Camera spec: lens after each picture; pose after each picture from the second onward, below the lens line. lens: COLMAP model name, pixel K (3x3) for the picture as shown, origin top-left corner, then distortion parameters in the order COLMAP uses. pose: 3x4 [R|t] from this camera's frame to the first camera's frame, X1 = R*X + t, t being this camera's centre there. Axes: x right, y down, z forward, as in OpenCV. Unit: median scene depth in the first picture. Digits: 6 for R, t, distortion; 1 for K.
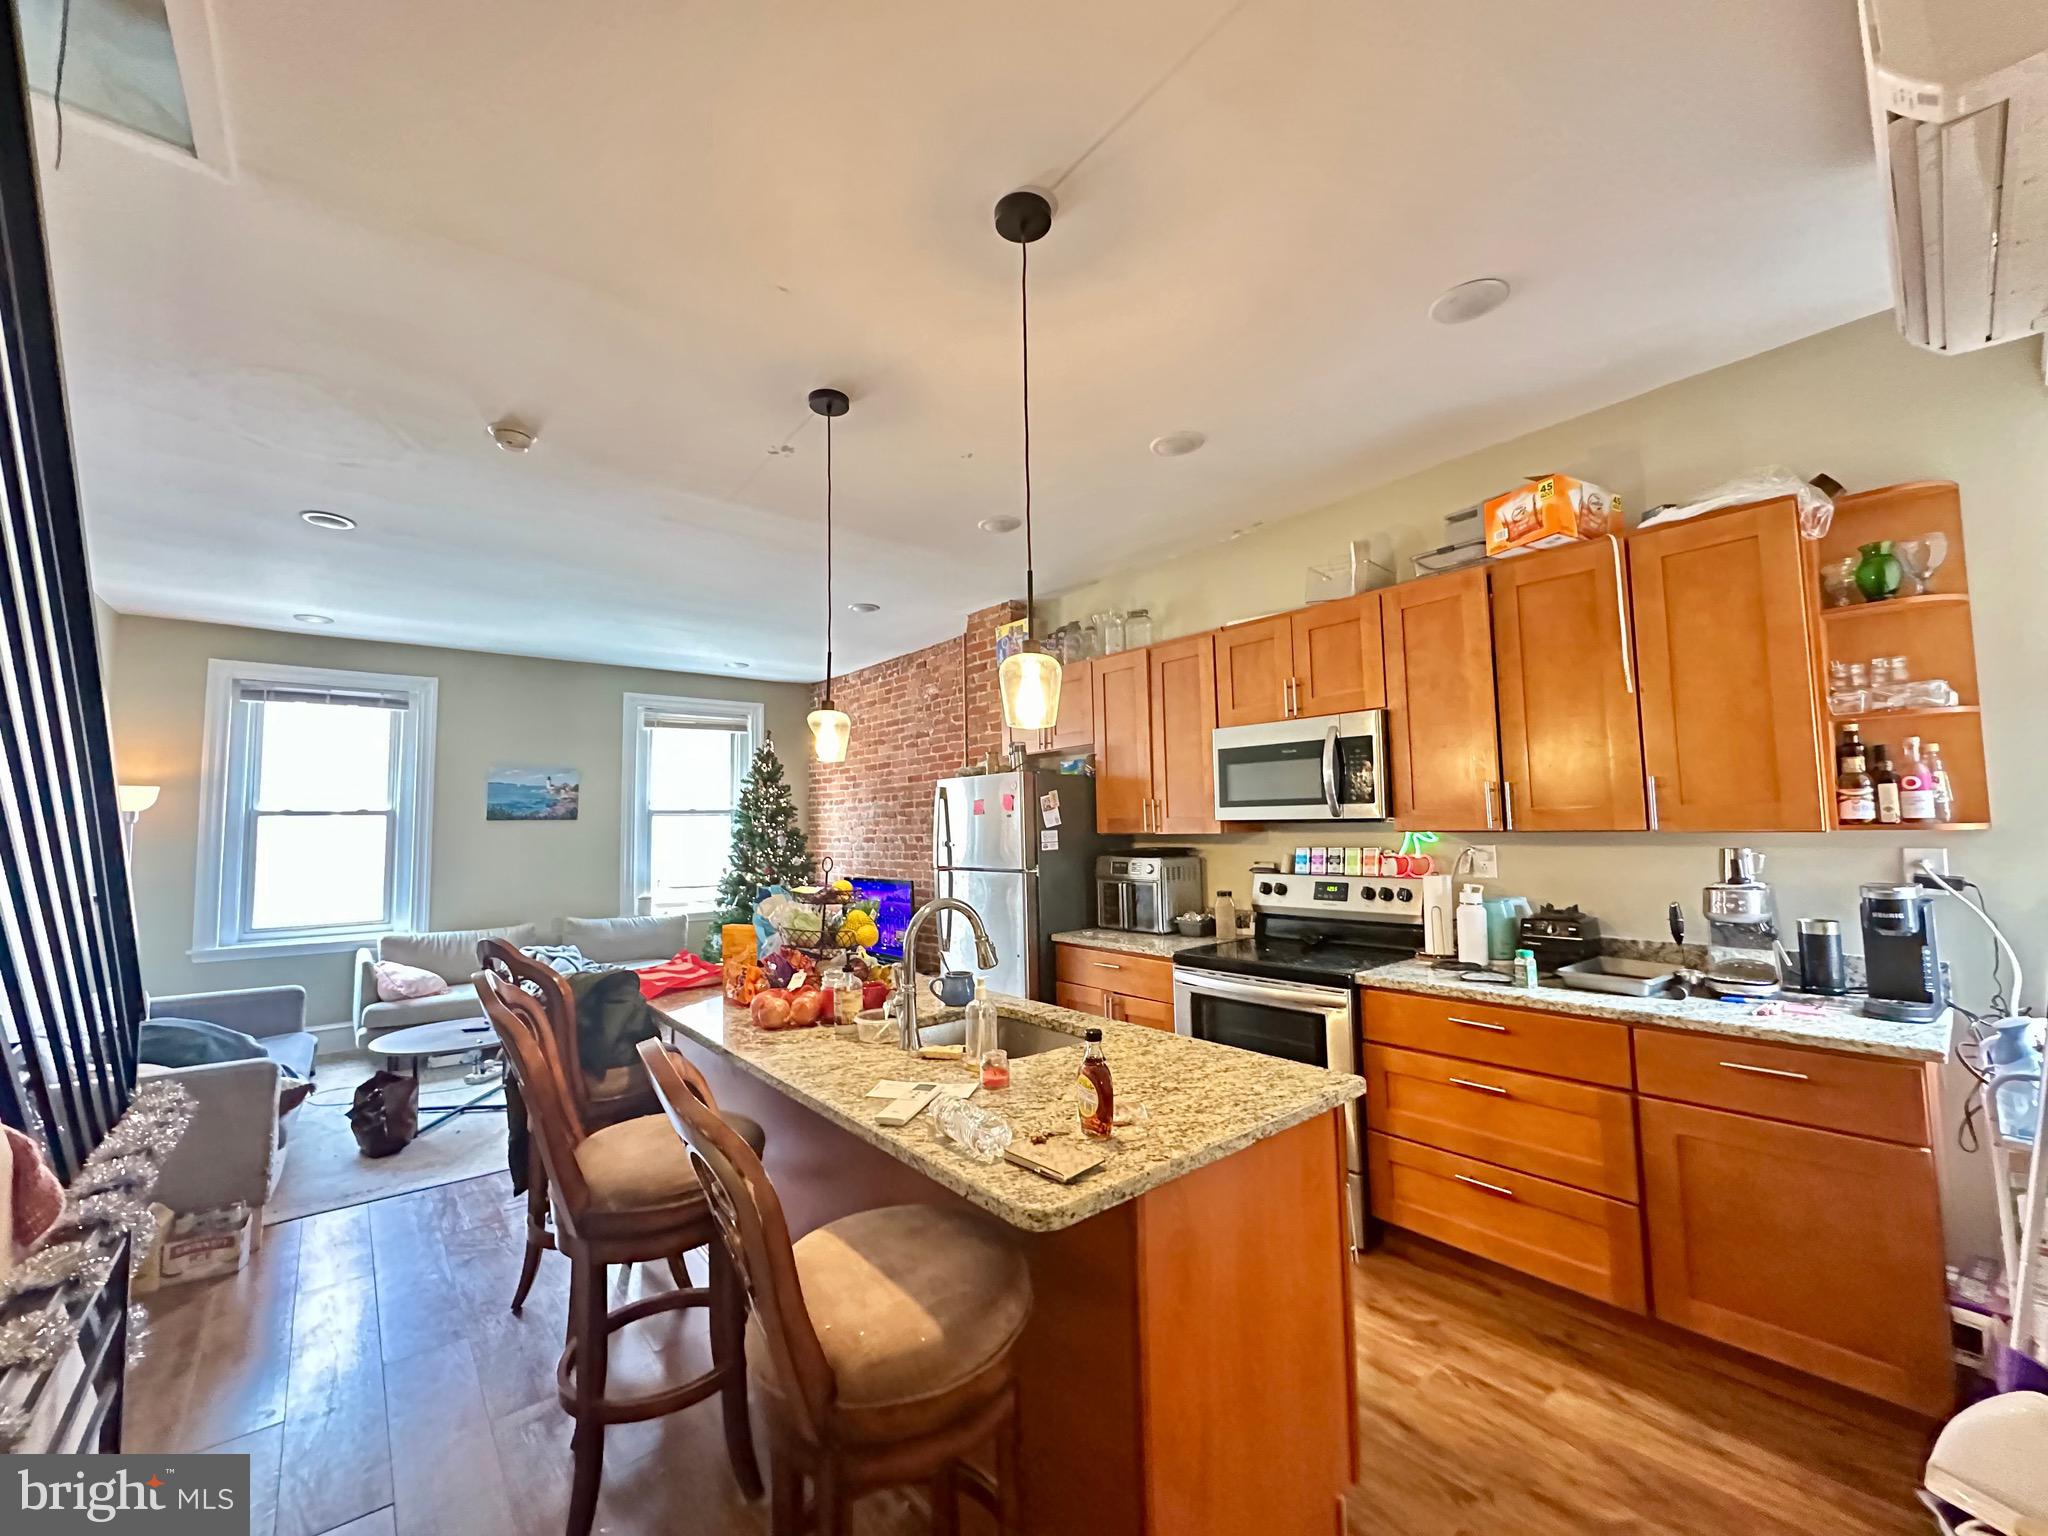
lens RADIAL K [[817.6, 0, 1024.0], [0, 817.6, 768.0], [0, 0, 1]] dist [-0.003736, 0.000675]
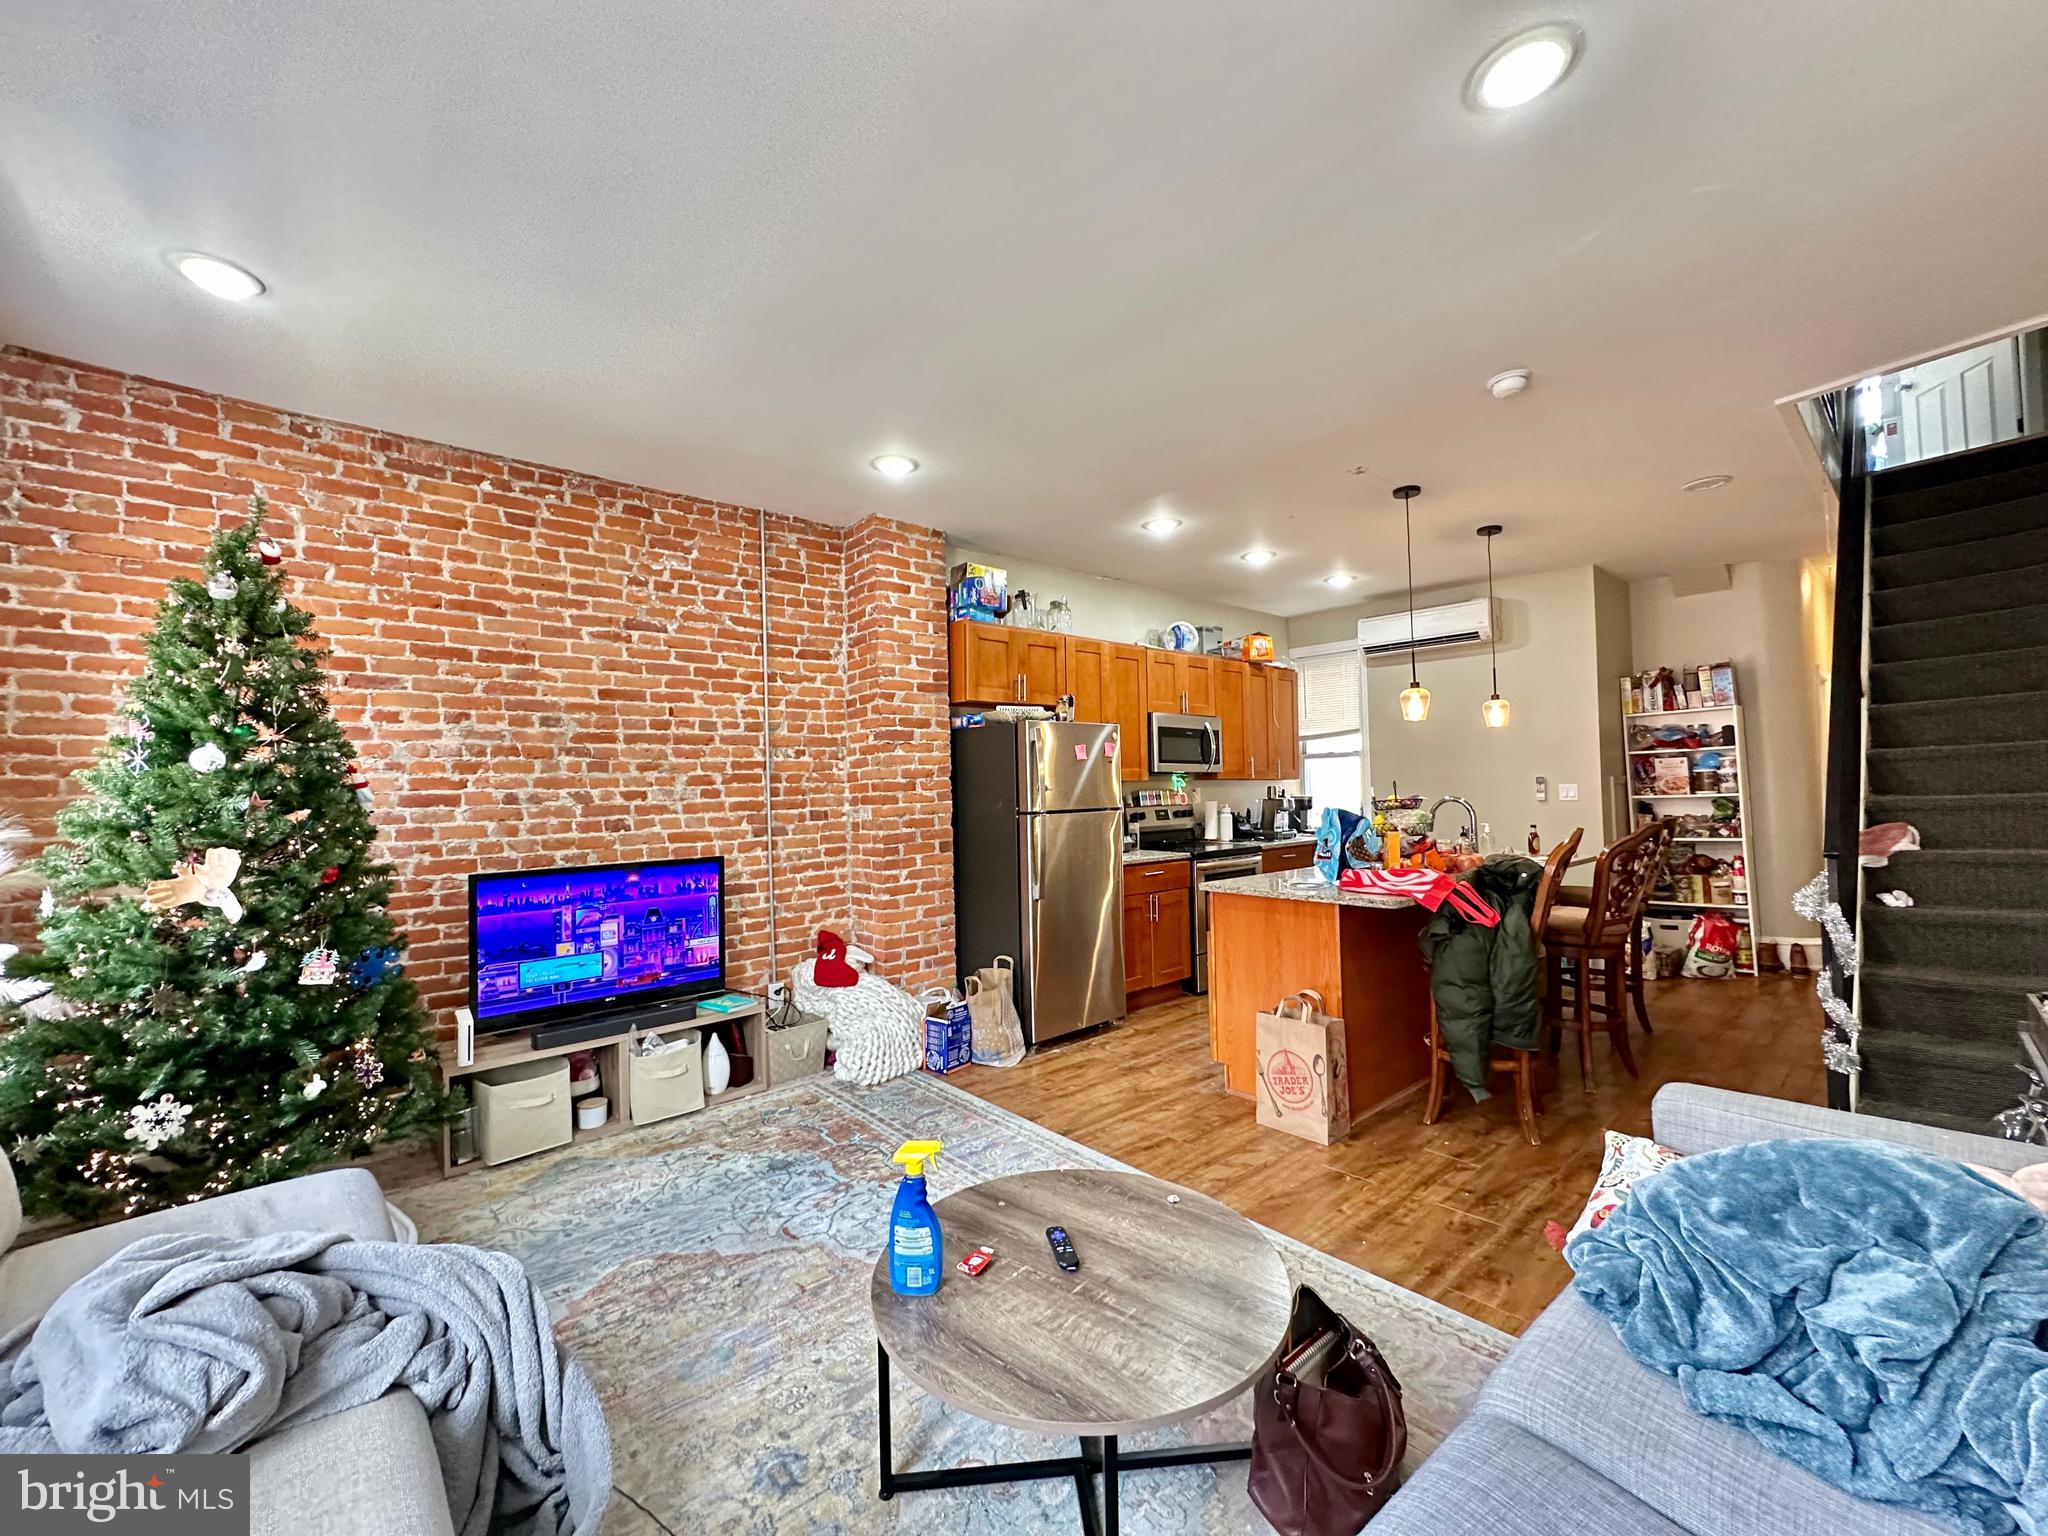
lens RADIAL K [[817.6, 0, 1024.0], [0, 817.6, 768.0], [0, 0, 1]] dist [-0.003736, 0.000675]
pose [[-0.018801, 0.047095, 0.998713, -0.774038], [-0.049986, 0.997597, -0.047984, 0.084861], [-0.998573, -0.050824, -0.016402, 0.756679]]
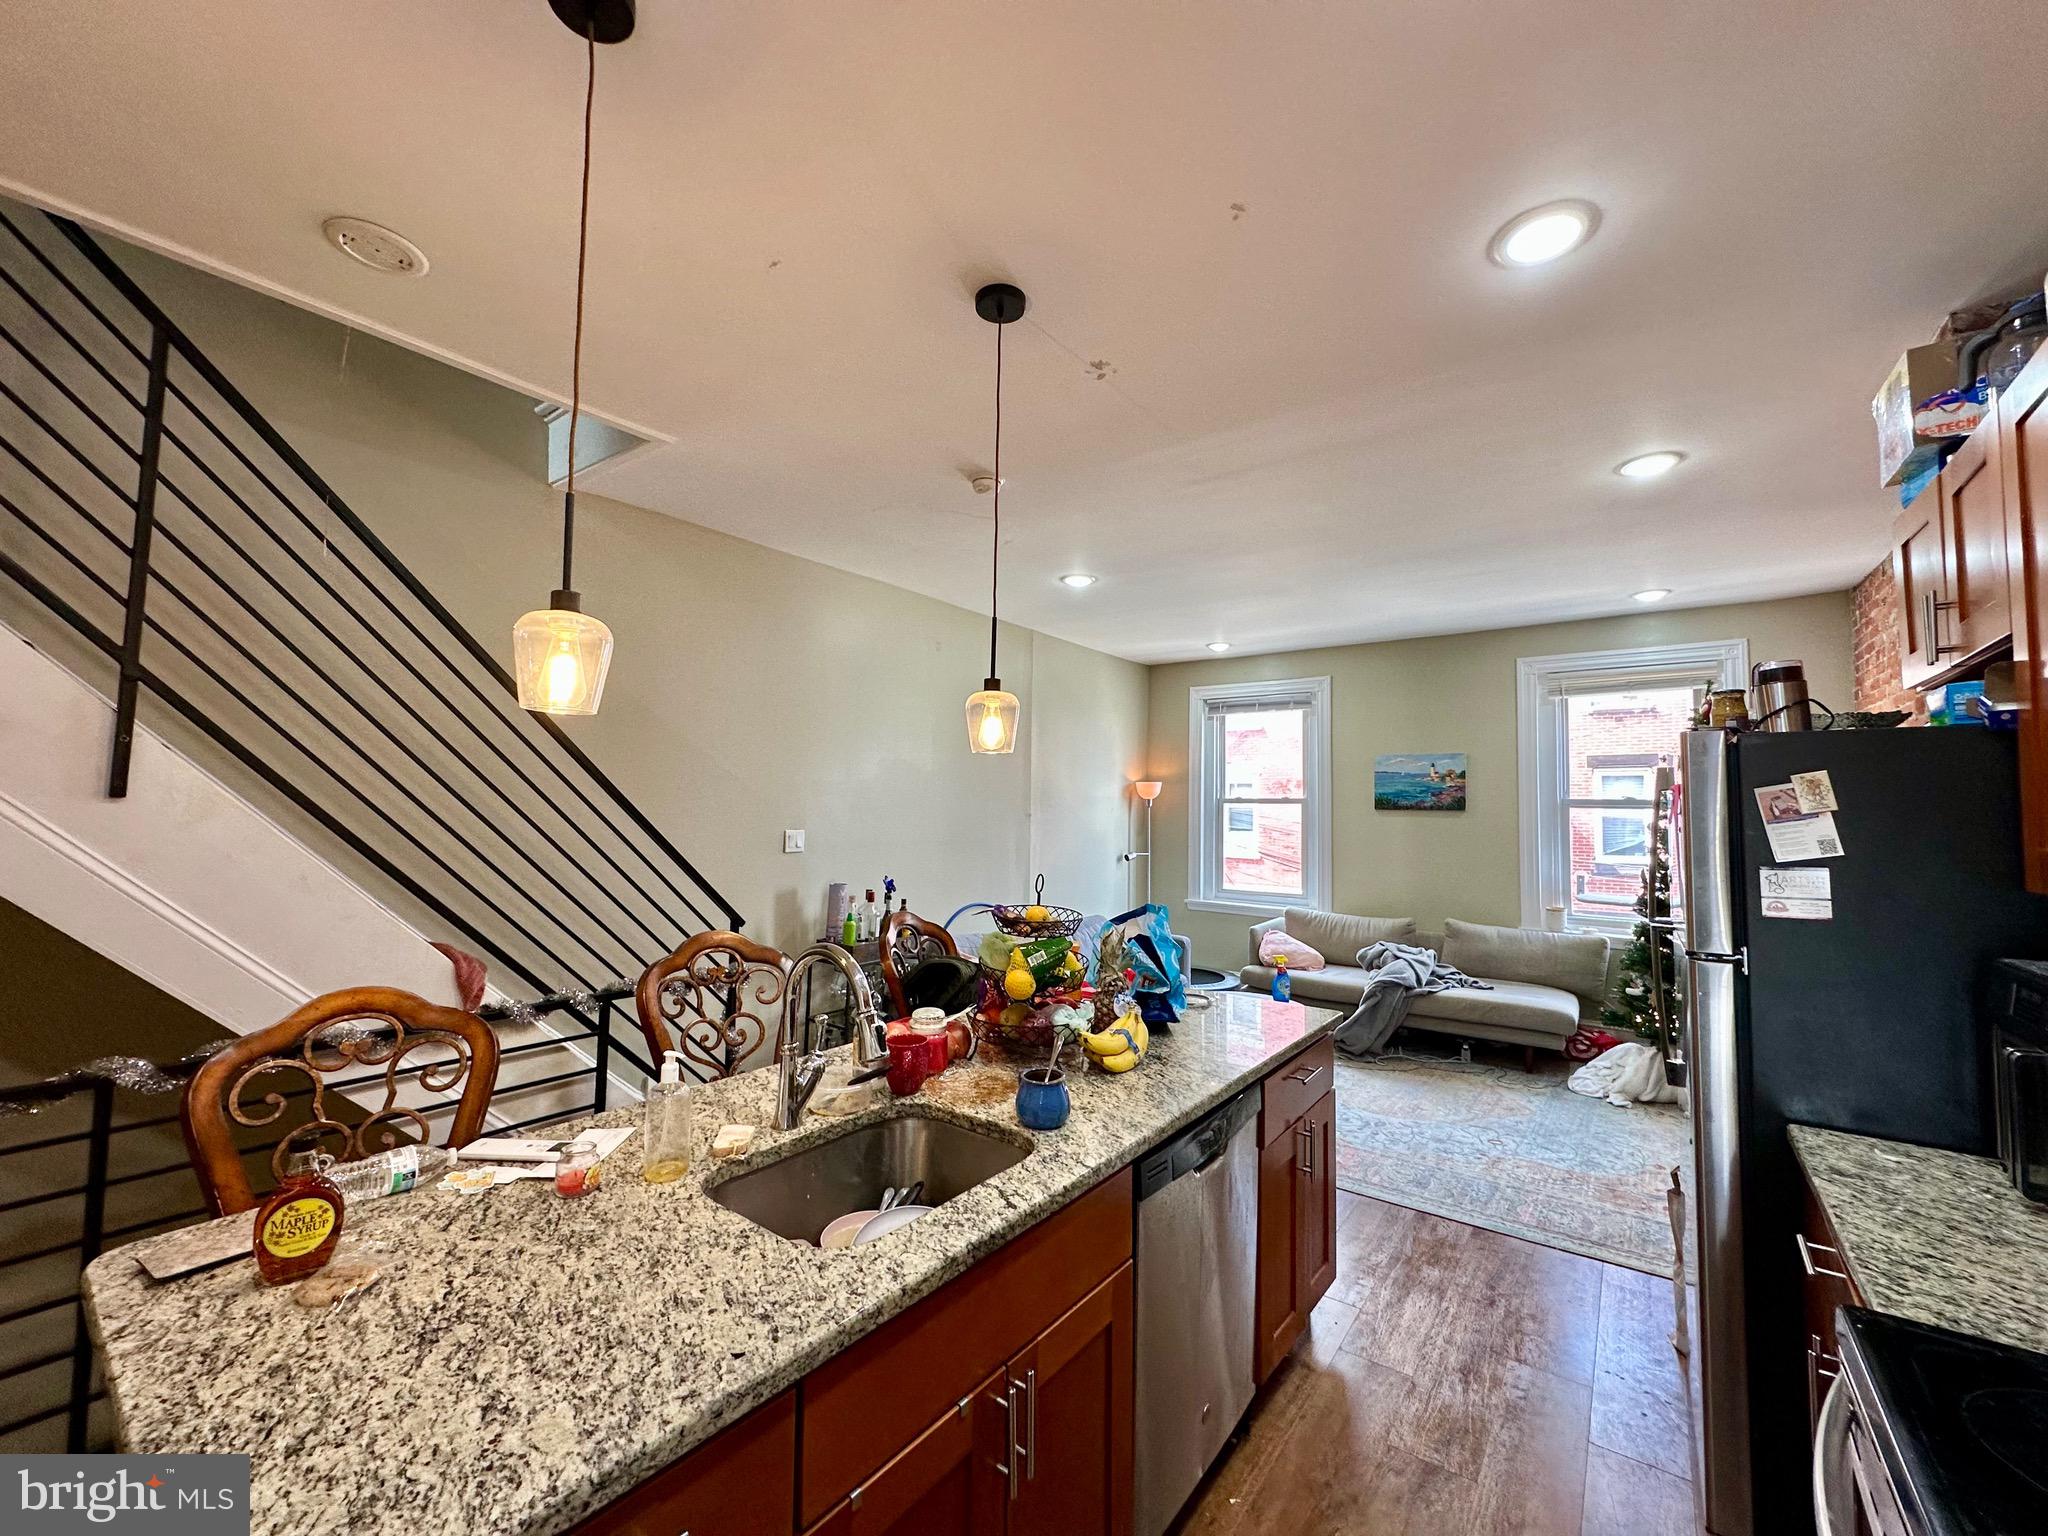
lens RADIAL K [[817.6, 0, 1024.0], [0, 817.6, 768.0], [0, 0, 1]] dist [-0.003736, 0.000675]
pose [[0.223984, -0.028476, -0.974177, 0.231196], [0.051478, 0.998523, -0.017352, 0.008538], [0.973232, -0.046262, 0.225120, 0.358262]]
